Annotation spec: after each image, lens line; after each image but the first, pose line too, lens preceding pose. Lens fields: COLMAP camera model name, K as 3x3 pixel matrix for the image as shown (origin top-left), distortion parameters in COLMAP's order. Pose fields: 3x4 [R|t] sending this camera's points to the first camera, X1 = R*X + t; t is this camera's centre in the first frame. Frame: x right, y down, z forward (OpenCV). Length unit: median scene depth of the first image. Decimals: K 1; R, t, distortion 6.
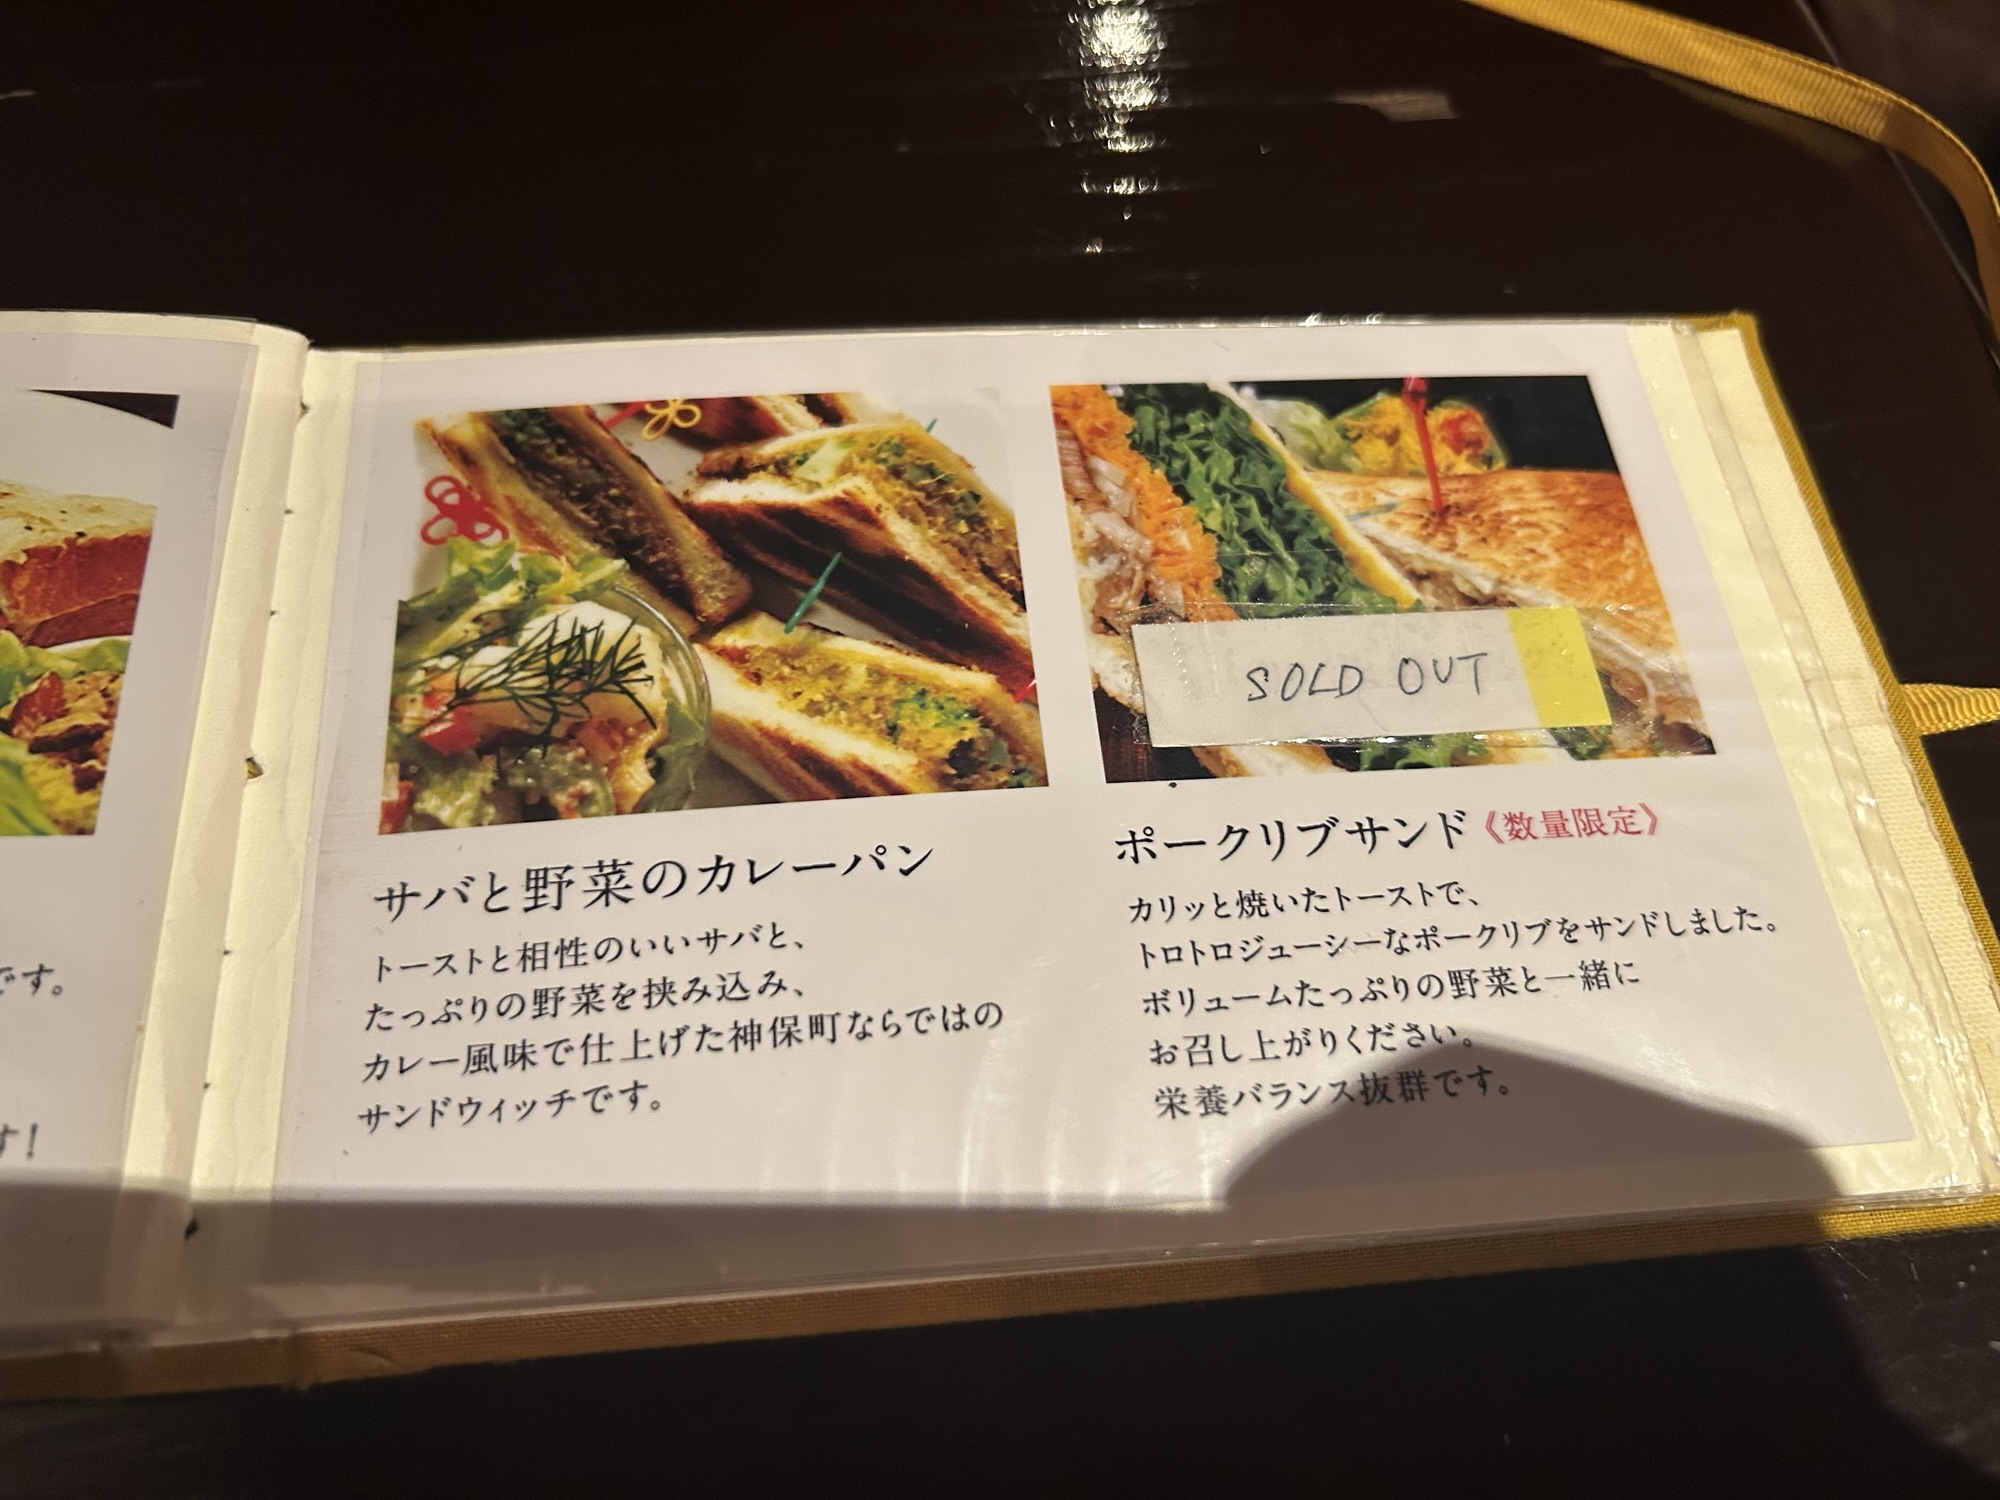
lens RADIAL K [[1482.8, 0, 1000.0], [0, 1482.8, 750.0], [0, 0, 1]] dist [-0.011605, -0.006453]
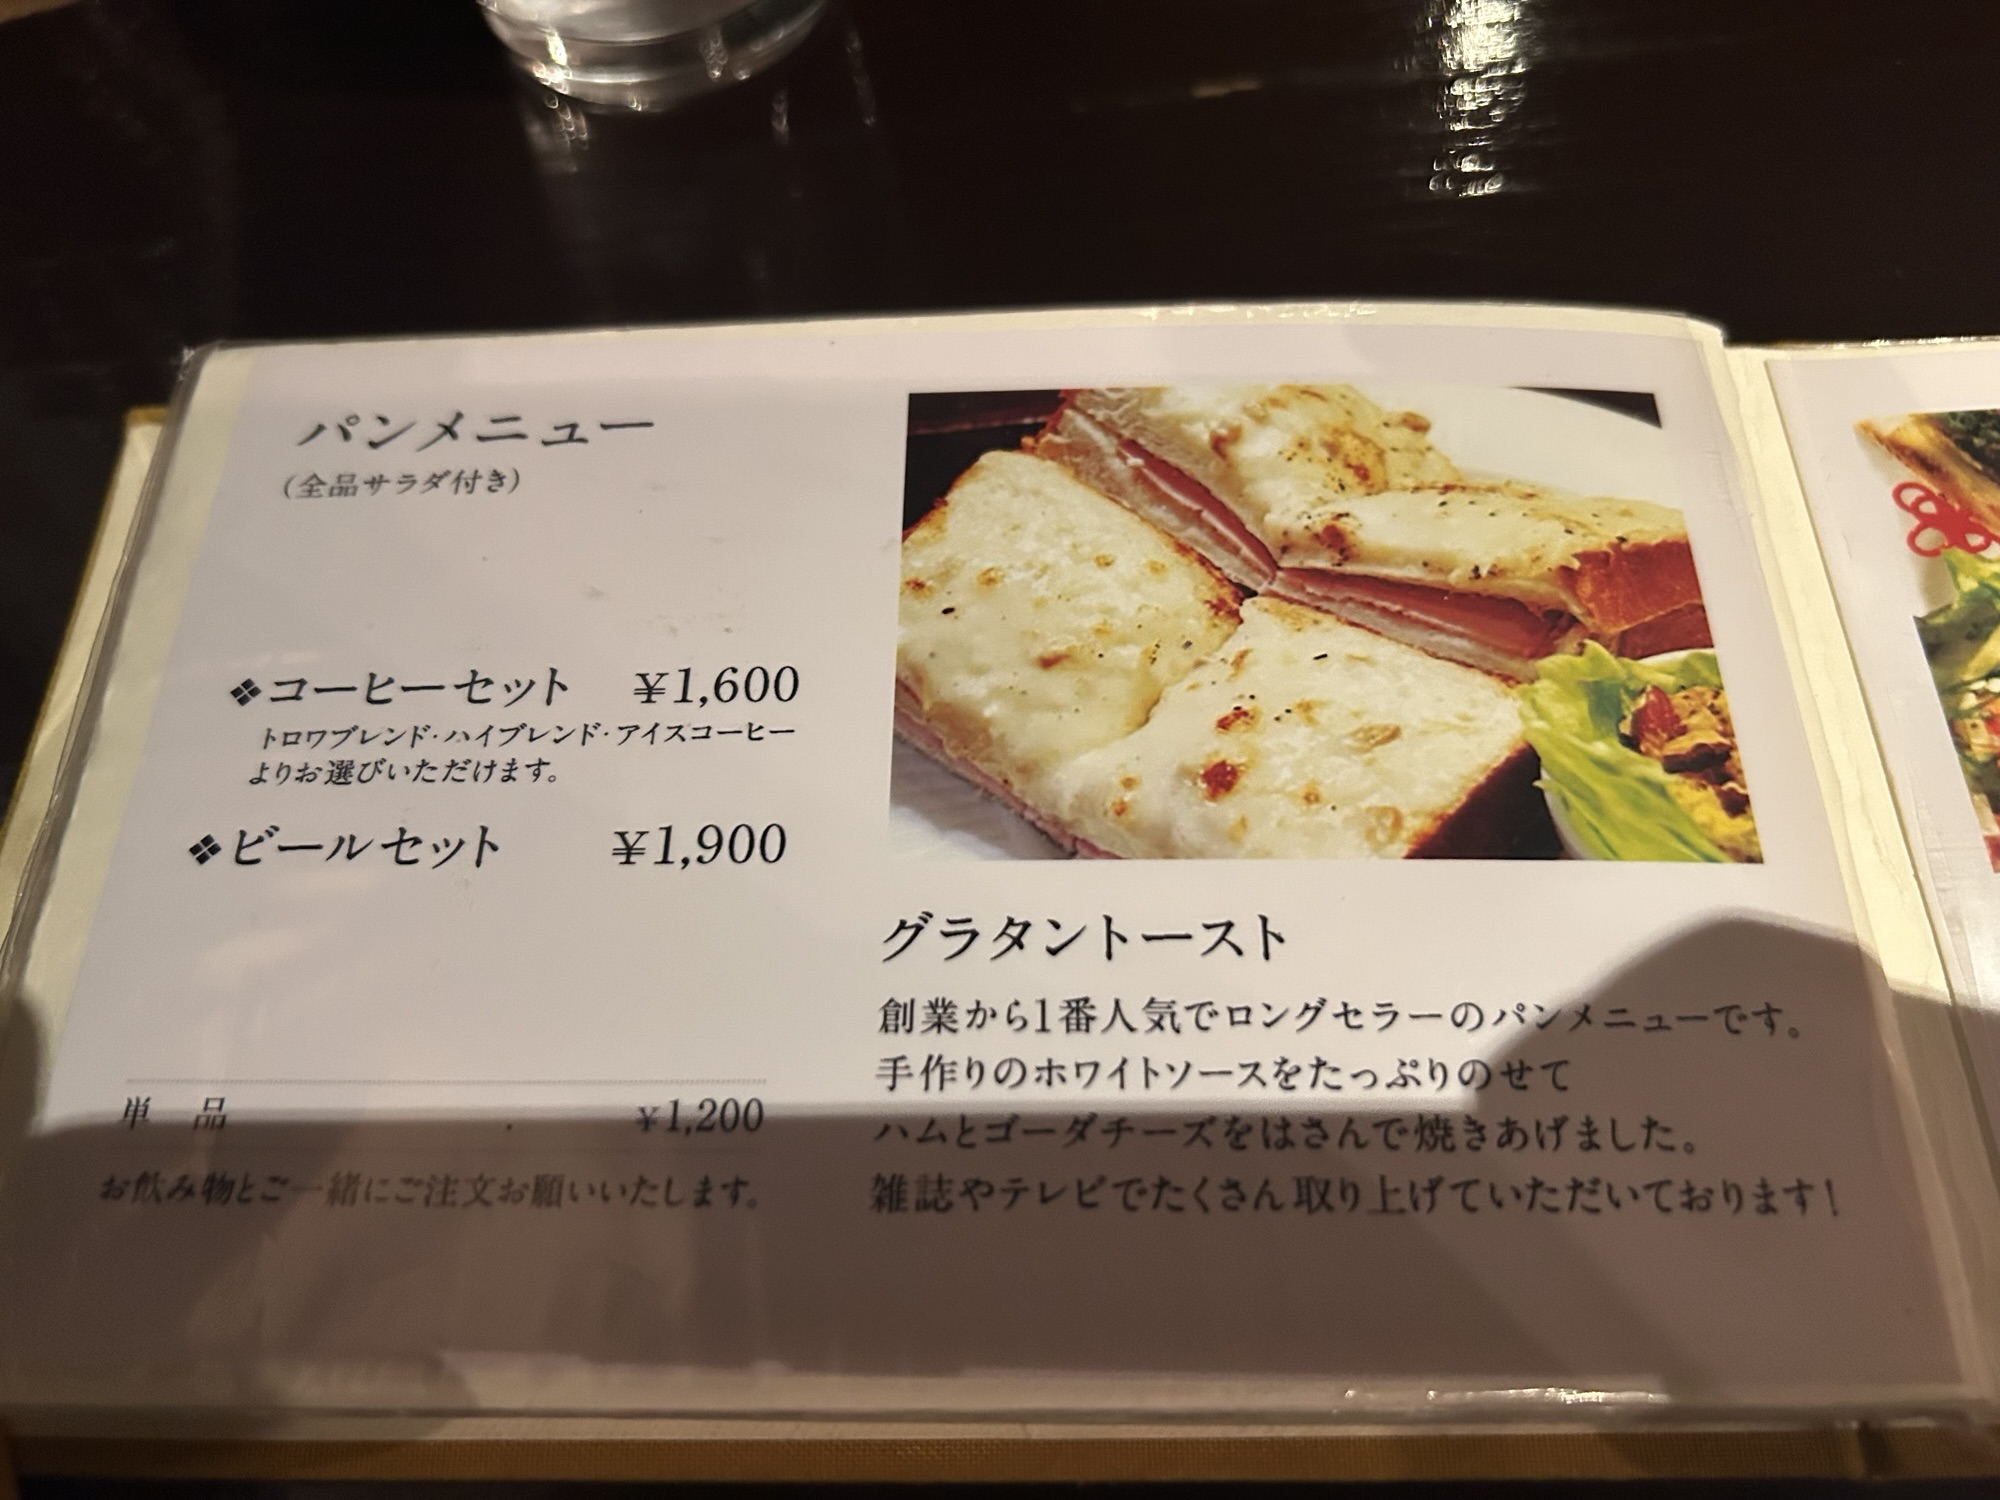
lens RADIAL K [[1523.0, 0, 1000.0], [0, 1523.0, 750.0], [0, 0, 1]] dist [-0.038651, 0.000326]
pose [[0.988583, 0.029114, -0.147836, -0.890212], [-0.031600, 0.999396, -0.014495, 0.014312], [0.147324, 0.019001, 0.988906, -0.005301]]
